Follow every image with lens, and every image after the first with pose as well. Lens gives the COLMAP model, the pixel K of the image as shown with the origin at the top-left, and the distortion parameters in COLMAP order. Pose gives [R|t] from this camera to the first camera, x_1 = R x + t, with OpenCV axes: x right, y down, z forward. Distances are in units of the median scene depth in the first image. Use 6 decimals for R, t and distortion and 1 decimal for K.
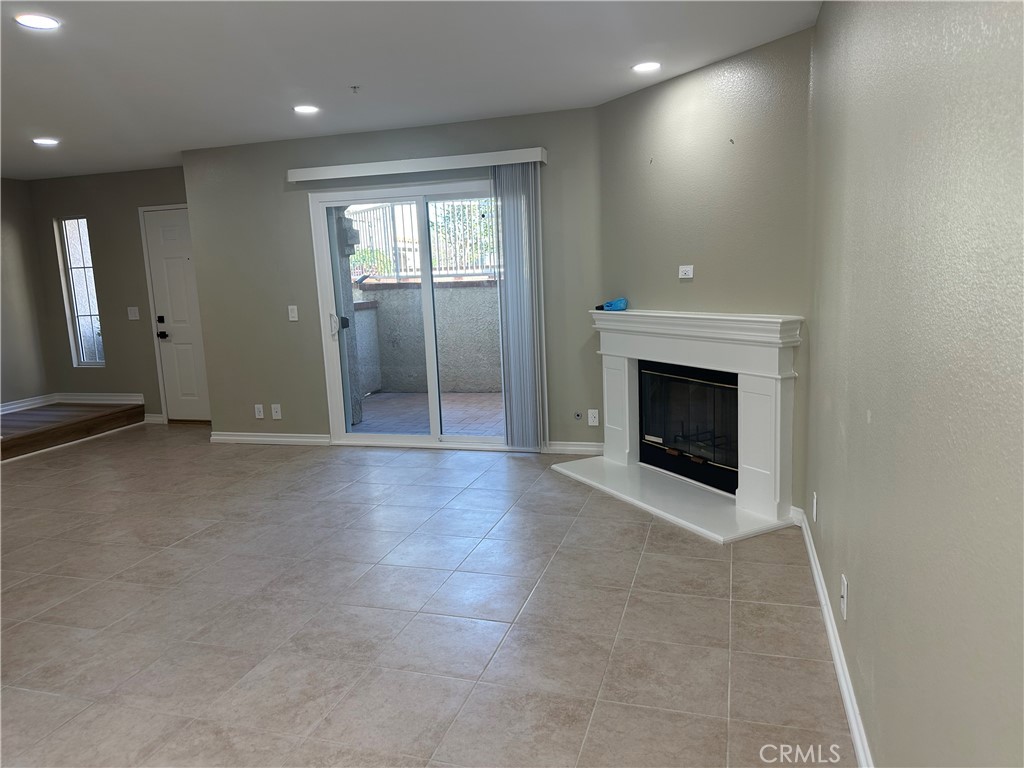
lens RADIAL K [[728.2, 0, 509.9], [0, 728.2, 382.1], [0, 0, 1]] dist [0.042525, -0.046820]
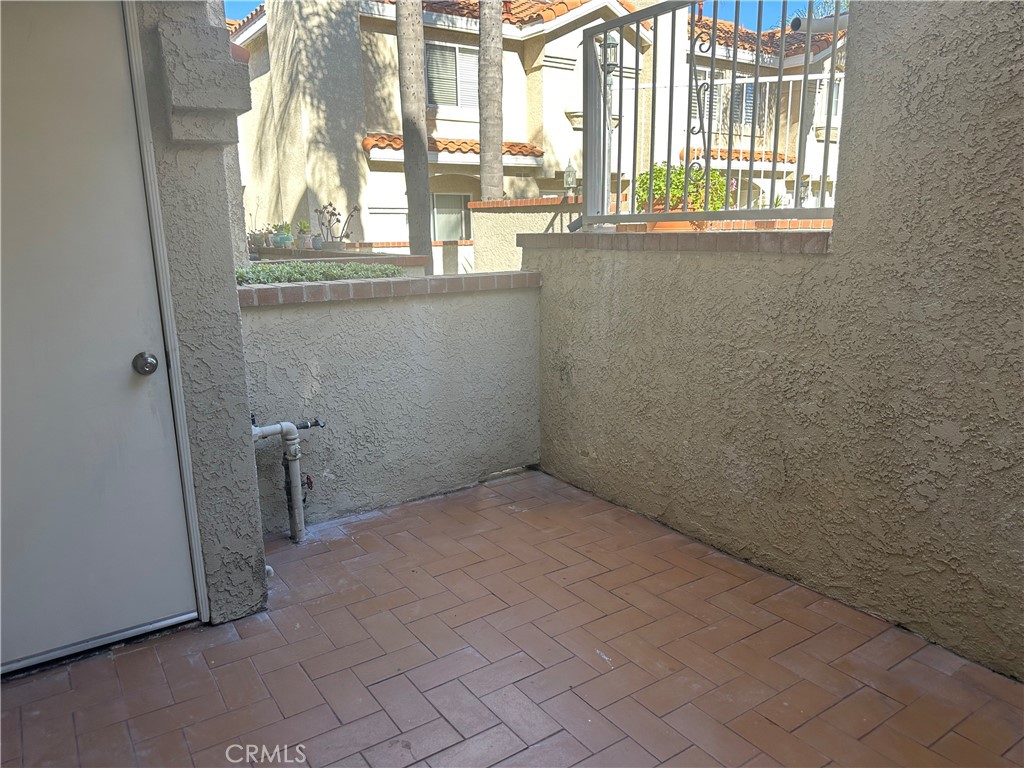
lens RADIAL K [[728.2, 0, 504.9], [0, 728.2, 384.9], [0, 0, 1]] dist [0.042525, -0.046820]
pose [[0.790712, 0.157630, -0.591546, 0.074022], [-0.117894, 0.987403, 0.105527, -0.090379], [0.600729, -0.013702, 0.799335, 0.645882]]
